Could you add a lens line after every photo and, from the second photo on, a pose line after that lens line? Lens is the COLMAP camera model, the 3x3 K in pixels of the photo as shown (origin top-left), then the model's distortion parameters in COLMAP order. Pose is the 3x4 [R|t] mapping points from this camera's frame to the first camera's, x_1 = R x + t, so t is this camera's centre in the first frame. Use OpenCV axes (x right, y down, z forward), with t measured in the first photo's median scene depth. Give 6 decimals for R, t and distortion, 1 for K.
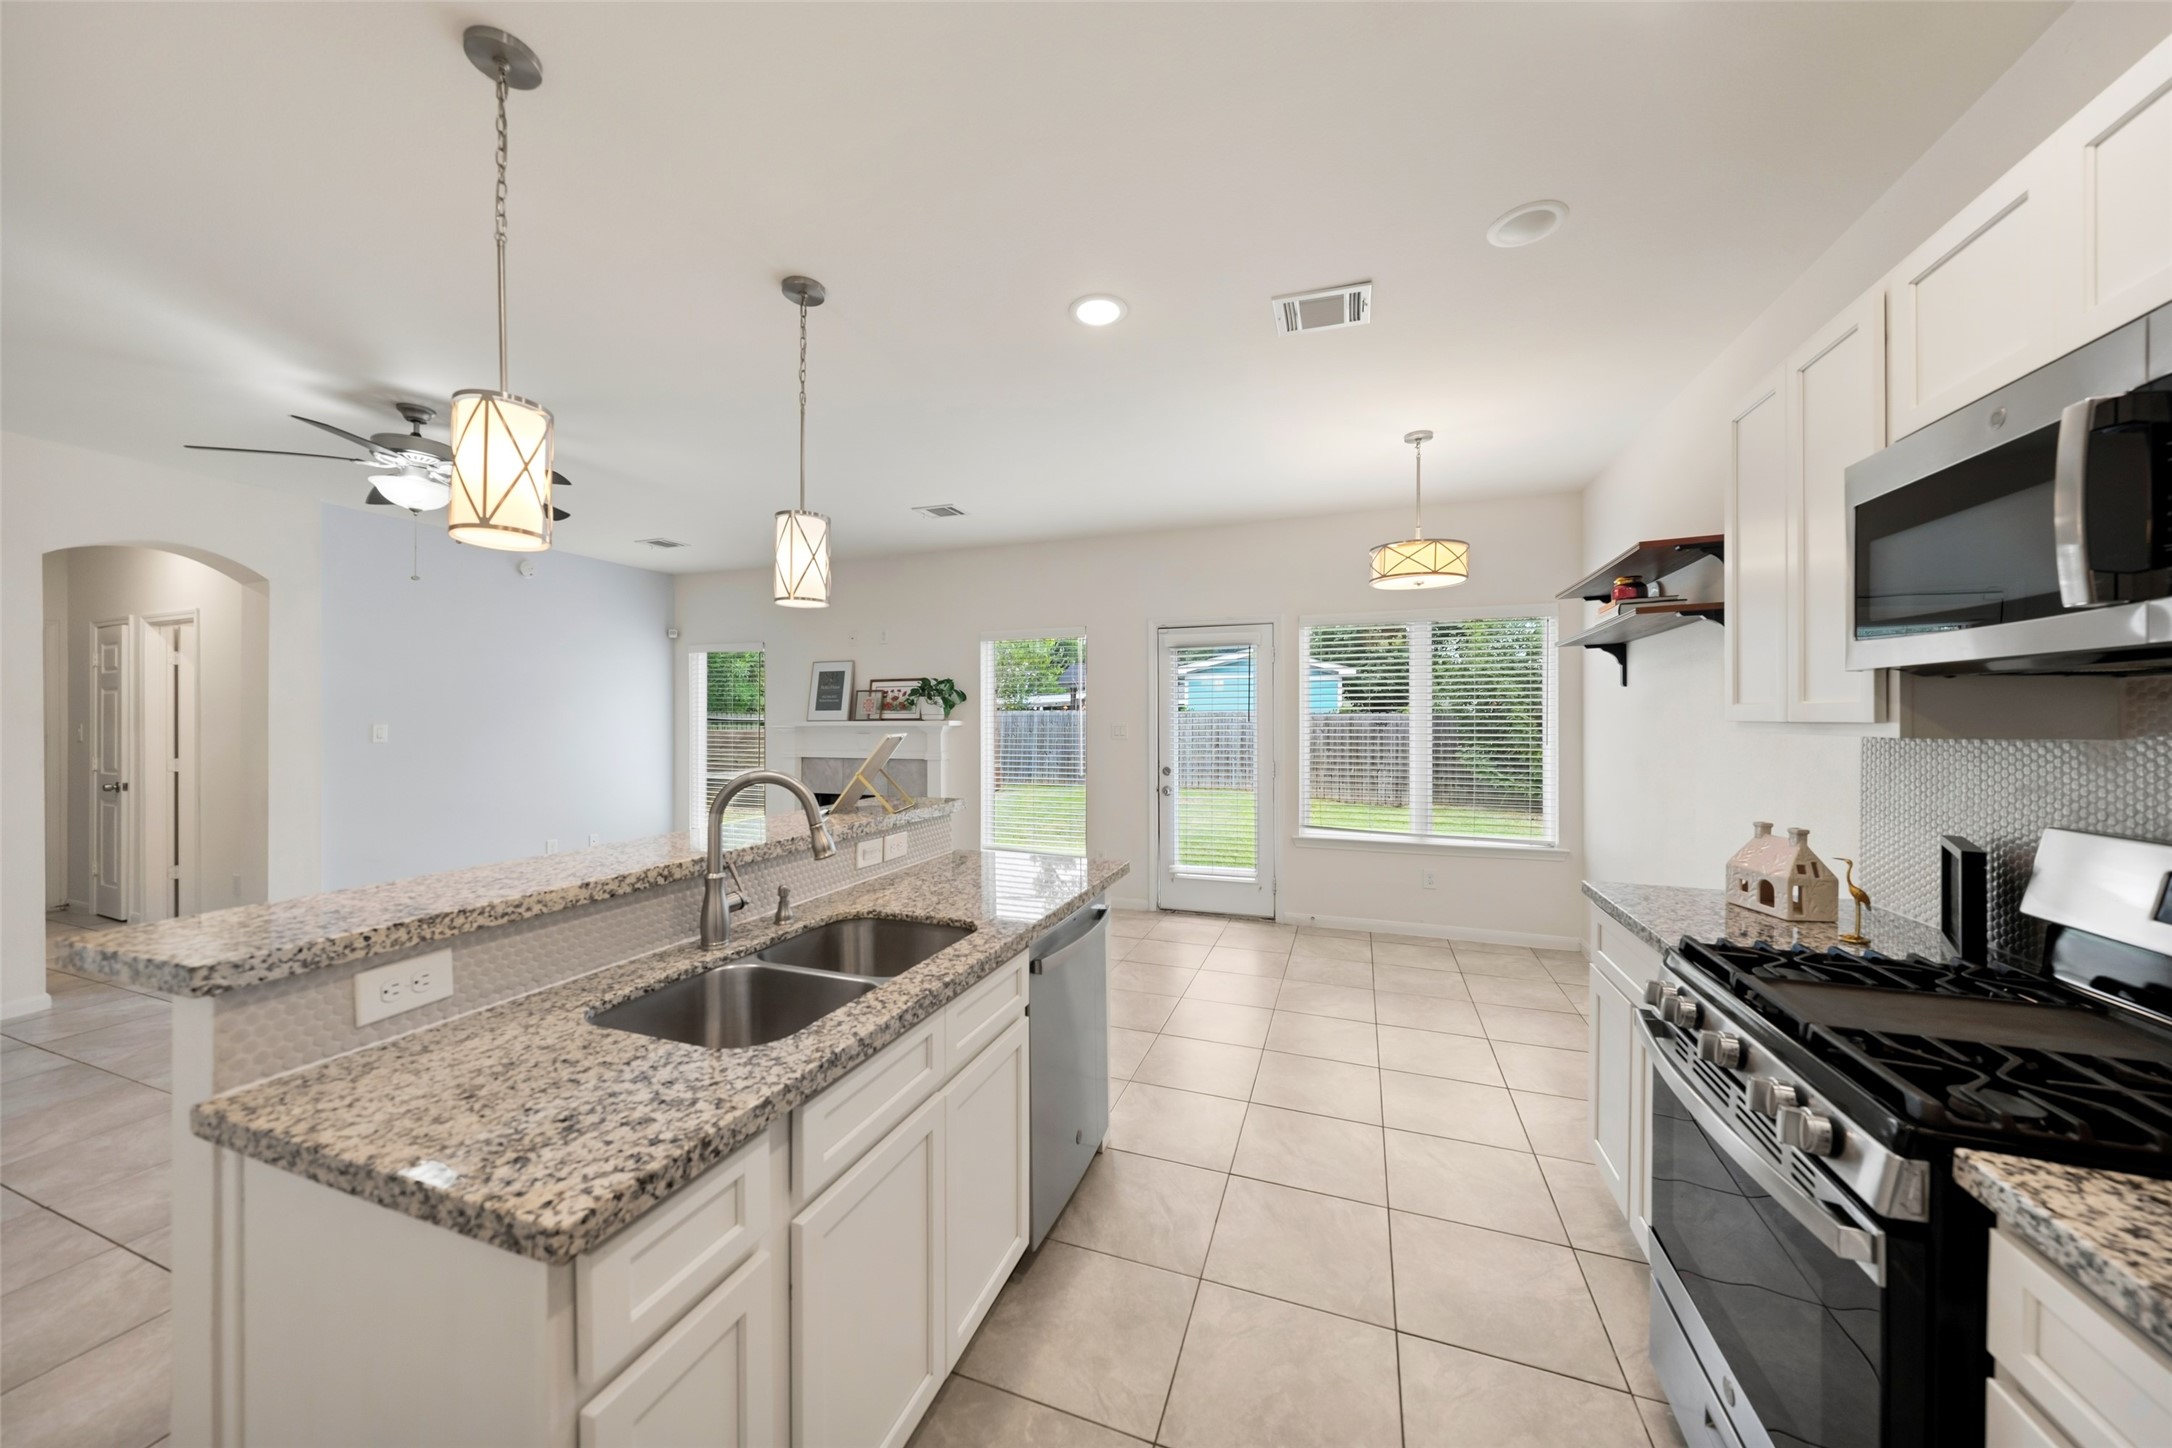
lens RADIAL K [[749.7, 0, 1073.1], [0, 749.7, 710.0], [0, 0, 1]] dist [-0.003325, 0.000487]
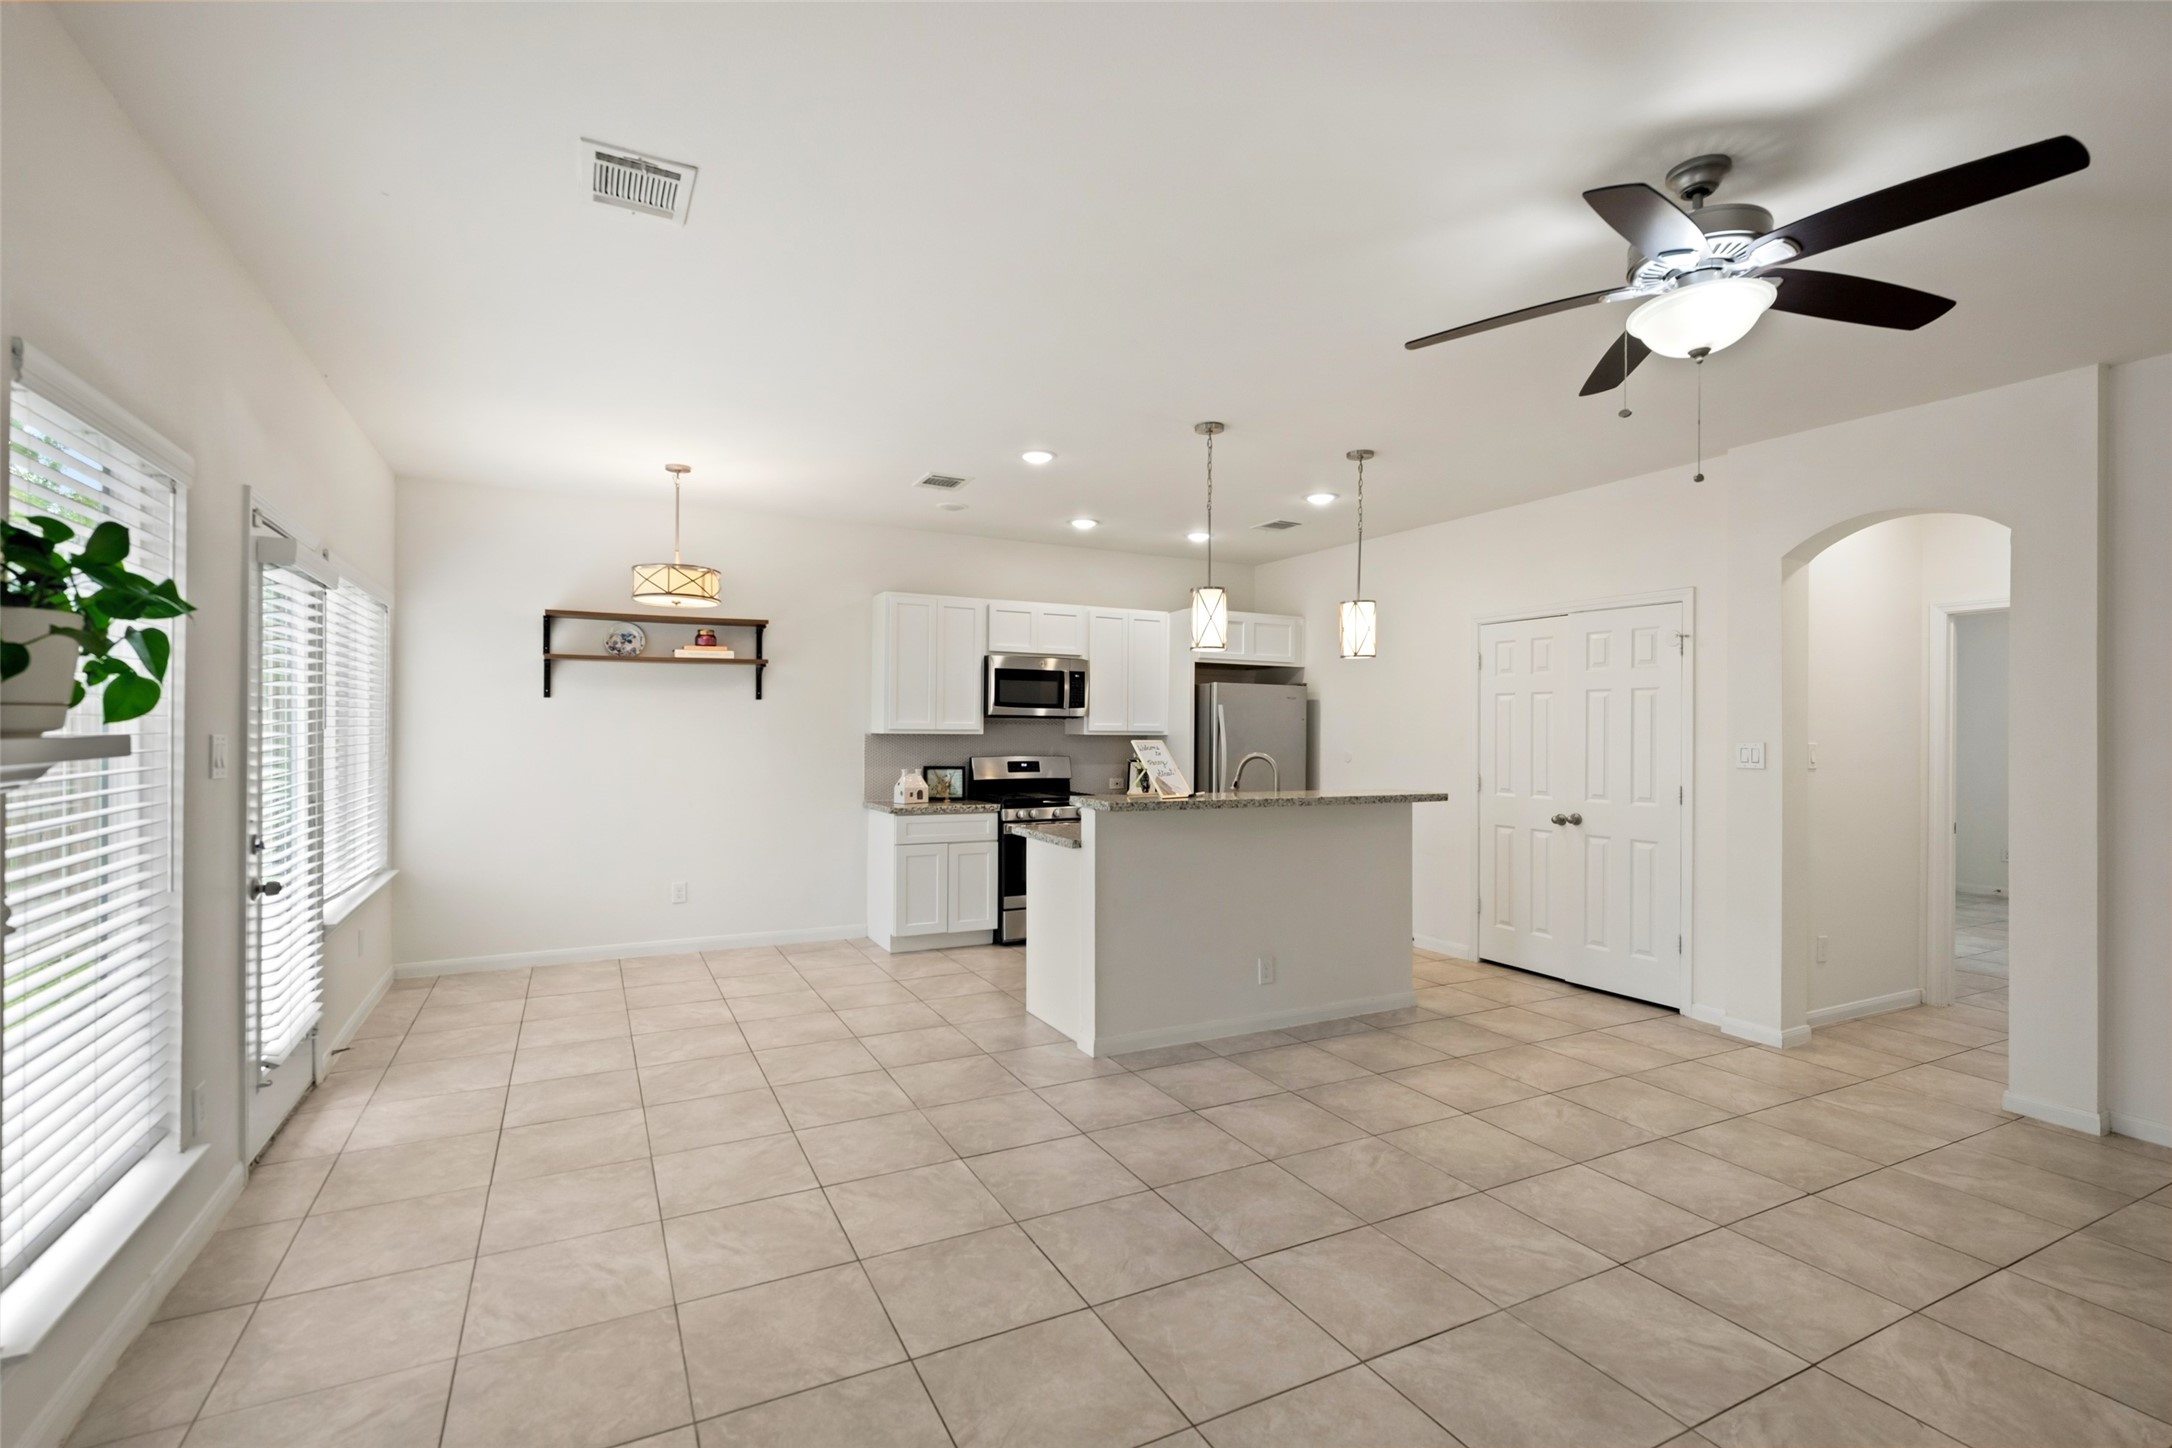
lens RADIAL K [[982.1, 0, 1087.8], [0, 982.1, 727.0], [0, 0, 1]] dist [0.001346, 0.000049]
pose [[-0.747319, -0.005653, 0.664441, -0.652467], [-0.014496, 0.999865, -0.007797, 0.010321], [-0.664307, -0.015459, -0.747300, 1.167386]]
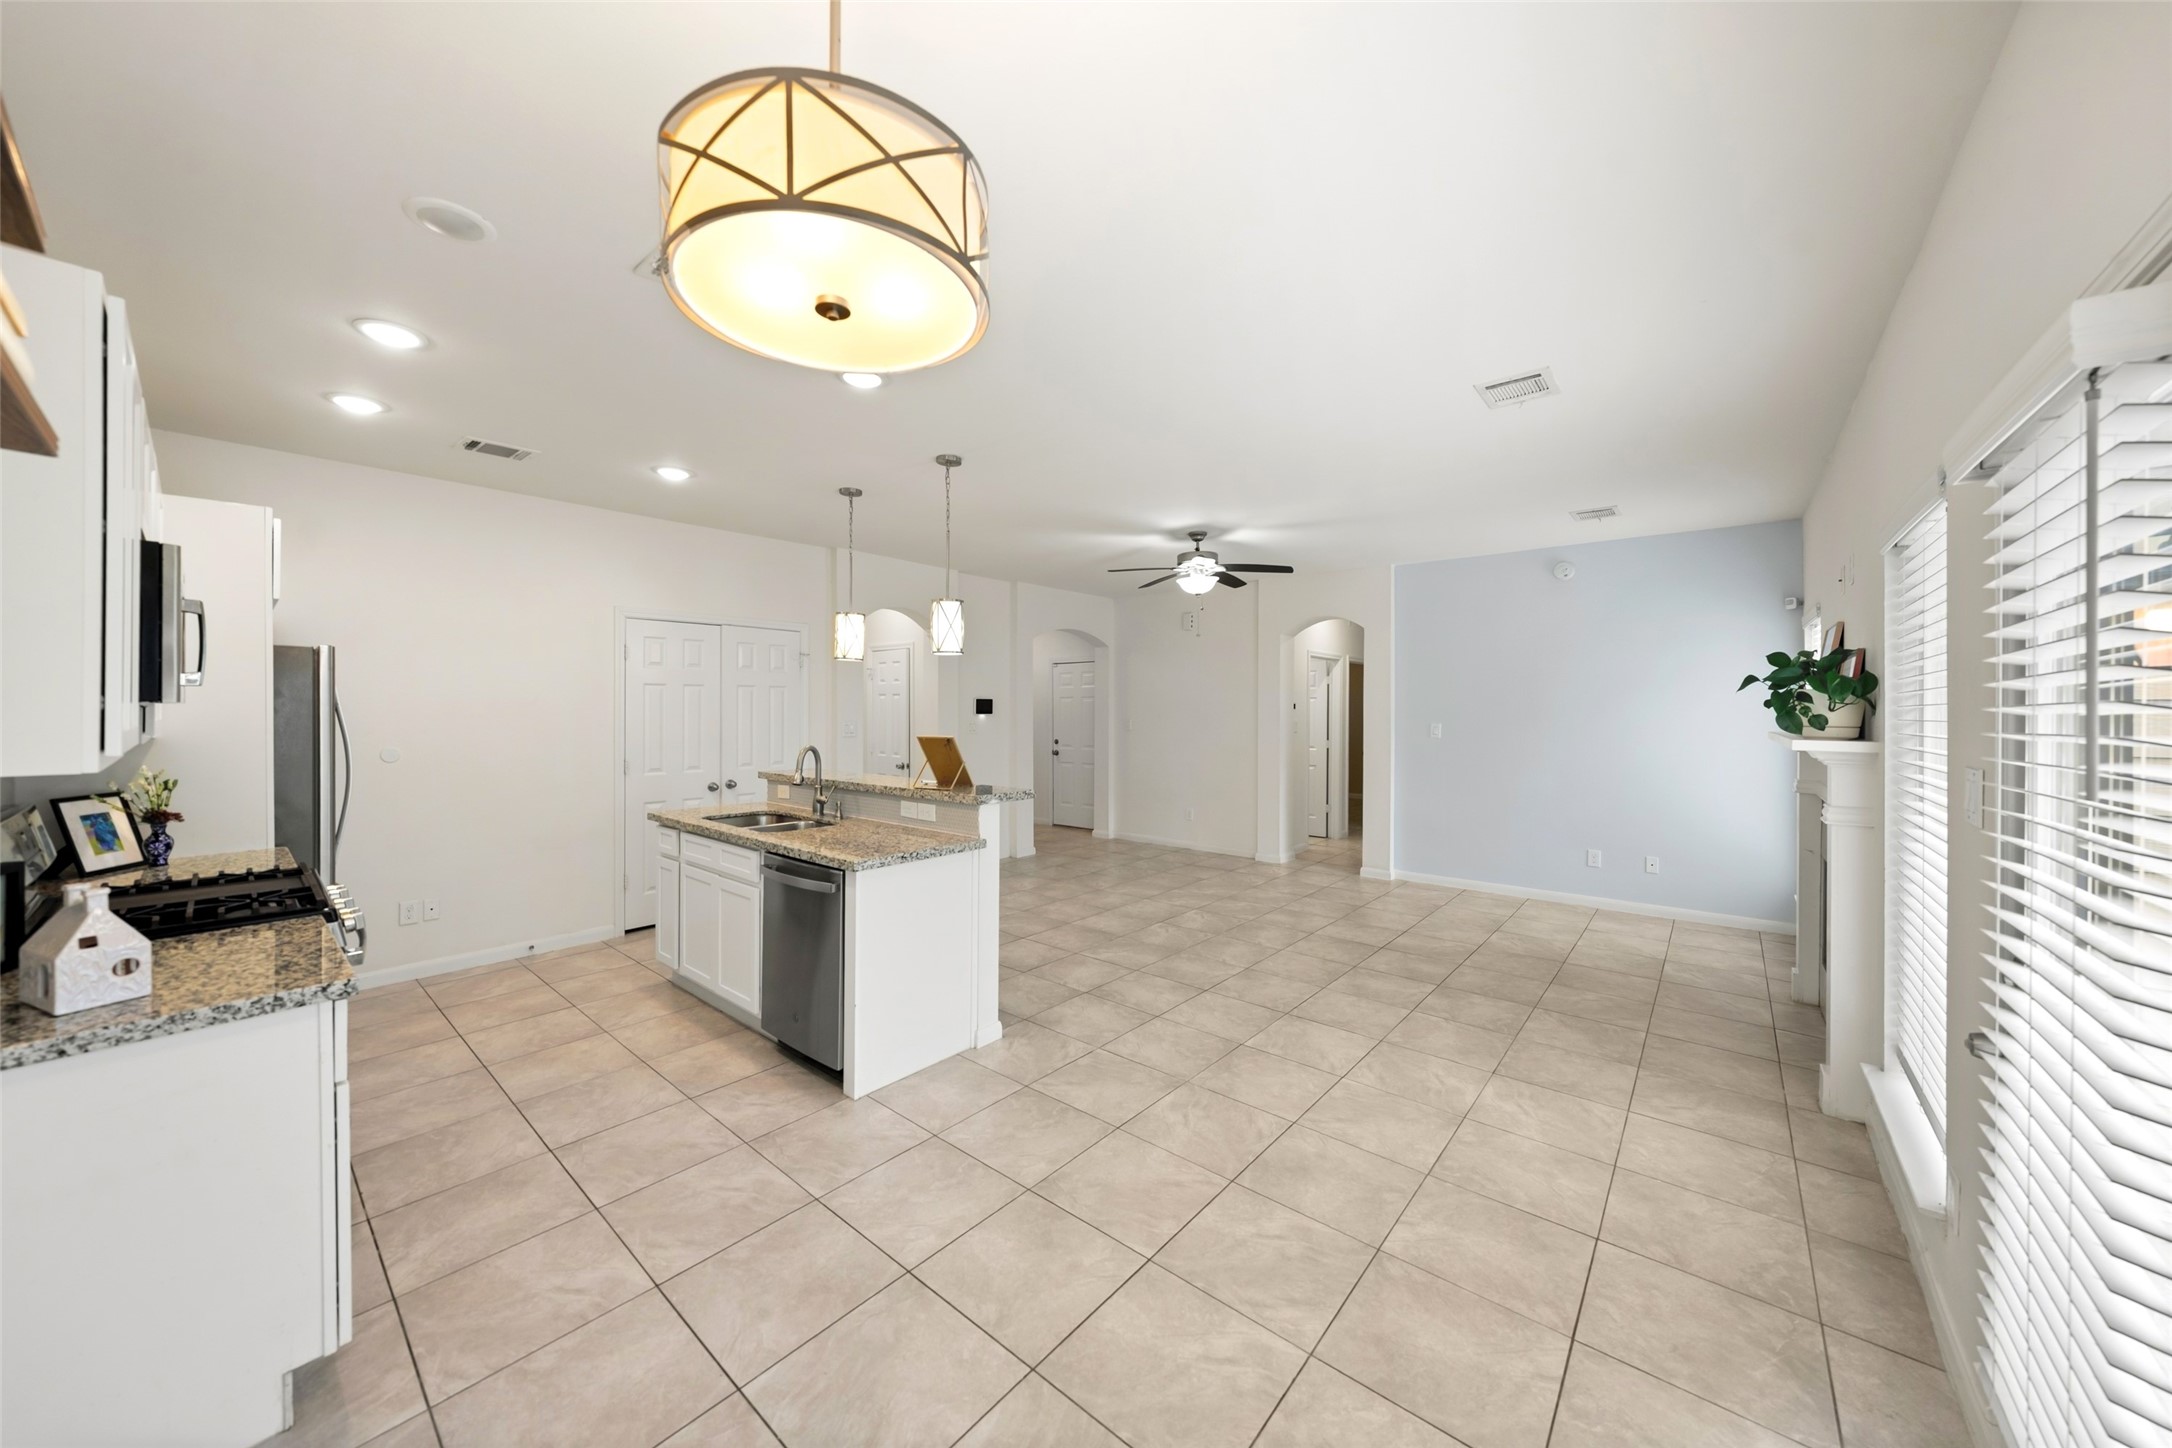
lens RADIAL K [[749.7, 0, 1072.3], [0, 749.7, 701.2], [0, 0, 1]] dist [-0.003325, 0.000487]
pose [[-0.342094, -0.007792, -0.939633, 0.493059], [0.005640, 0.999931, -0.010346, -0.009341], [0.939649, -0.008839, -0.342026, 0.832450]]
